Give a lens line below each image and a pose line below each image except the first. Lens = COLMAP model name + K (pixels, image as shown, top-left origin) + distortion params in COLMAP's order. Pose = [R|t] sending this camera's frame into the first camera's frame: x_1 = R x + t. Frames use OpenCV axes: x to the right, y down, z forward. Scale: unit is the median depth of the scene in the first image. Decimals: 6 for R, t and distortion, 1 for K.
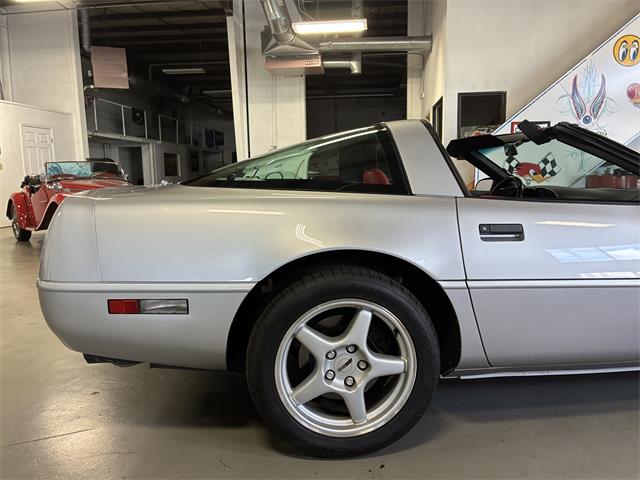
lens RADIAL K [[494.4, 0, 319.9], [0, 494.4, 238.2], [0, 0, 1]] dist [0.061207, -0.073533]
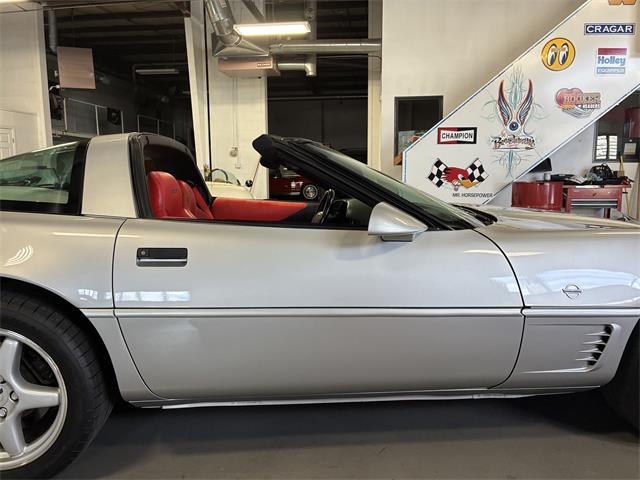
lens RADIAL K [[494.4, 0, 318.6], [0, 494.4, 236.6], [0, 0, 1]] dist [0.061207, -0.073533]
pose [[0.999619, 0.013676, -0.023968, 0.121908], [-0.013741, 0.999902, -0.002541, -0.009275], [0.023931, 0.002869, 0.999709, 0.012390]]
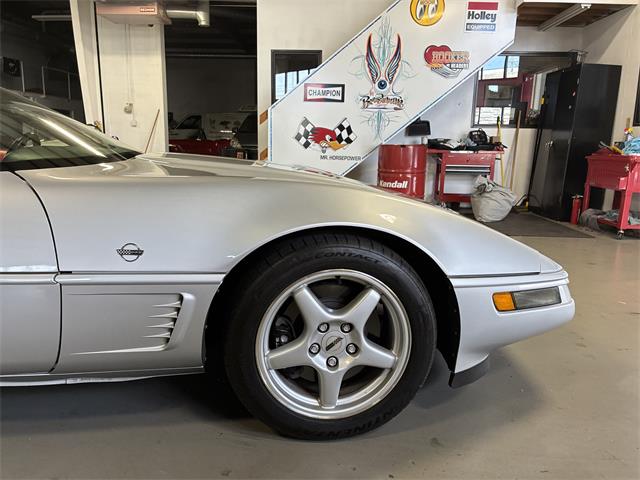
lens RADIAL K [[494.4, 0, 319.5], [0, 494.4, 241.8], [0, 0, 1]] dist [0.061207, -0.073533]
pose [[0.997974, 0.023271, 0.059213, 0.252101], [-0.027384, 0.997196, 0.069639, -0.005707], [-0.057426, -0.071119, 0.995813, 0.049535]]
